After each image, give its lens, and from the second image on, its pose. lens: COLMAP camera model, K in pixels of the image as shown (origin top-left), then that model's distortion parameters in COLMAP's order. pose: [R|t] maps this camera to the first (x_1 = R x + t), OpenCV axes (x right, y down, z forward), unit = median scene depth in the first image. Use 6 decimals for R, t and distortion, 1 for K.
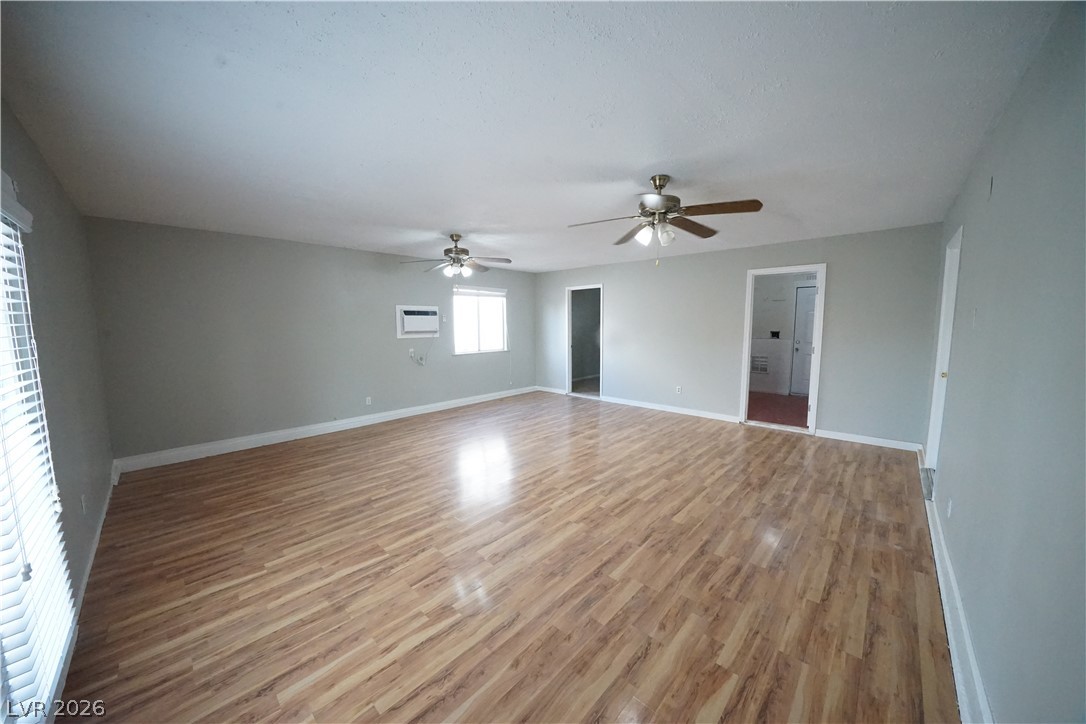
lens RADIAL K [[373.6, 0, 542.2], [0, 373.6, 360.9], [0, 0, 1]] dist [-0.029679, 0.003542]
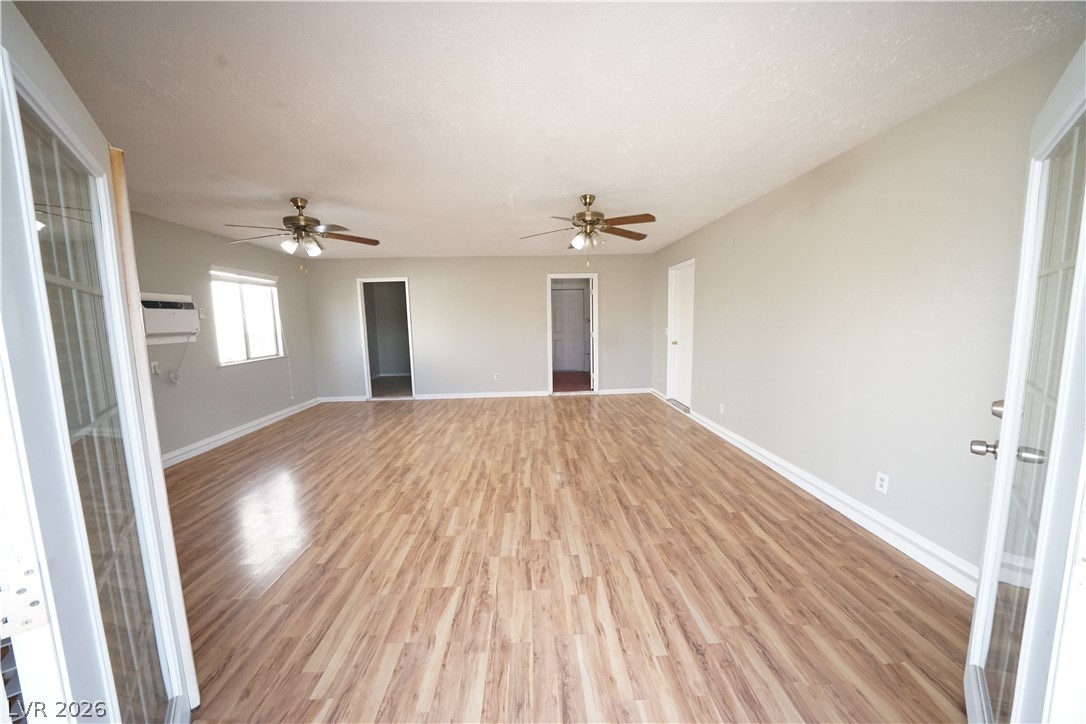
lens RADIAL K [[373.6, 0, 542.2], [0, 373.6, 360.9], [0, 0, 1]] dist [-0.029679, 0.003542]
pose [[0.701363, -0.087628, 0.707398, -0.596284], [0.087627, 0.995487, 0.036435, 0.002806], [-0.707398, 0.036433, 0.705876, 0.187813]]
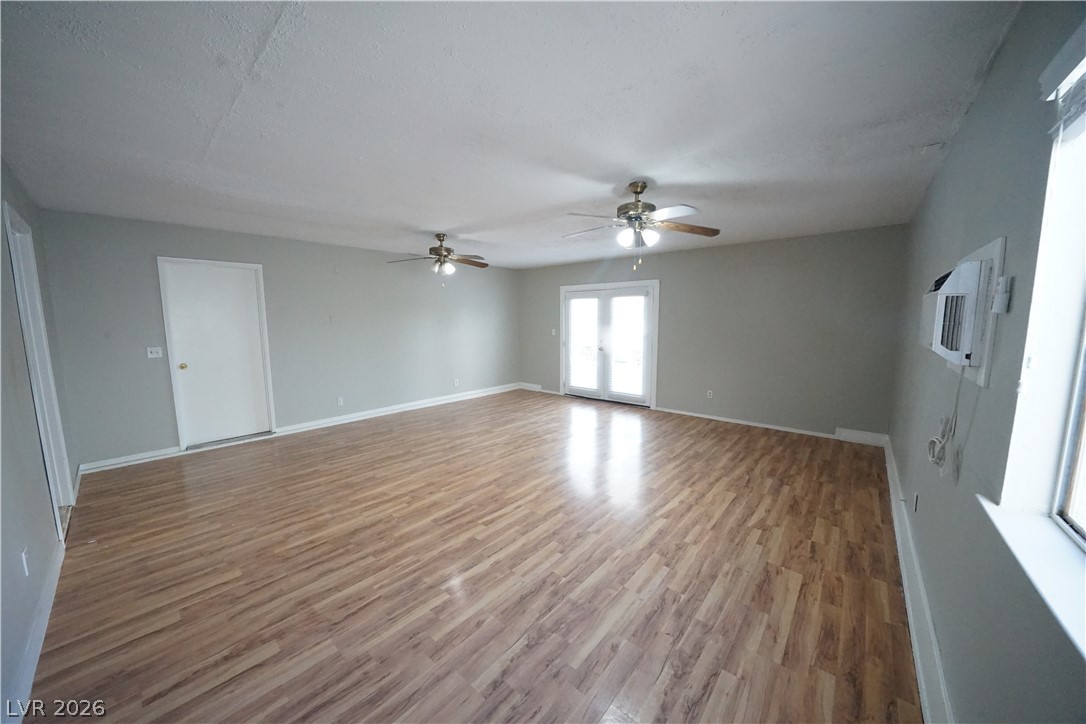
lens RADIAL K [[380.4, 0, 543.7], [0, 380.4, 360.5], [0, 0, 1]] dist [-0.025240, 0.004056]
pose [[-0.998690, 0.016978, -0.048273, -0.044881], [0.006512, 0.977851, 0.209202, -0.237963], [0.050755, 0.208614, -0.976680, 2.279283]]
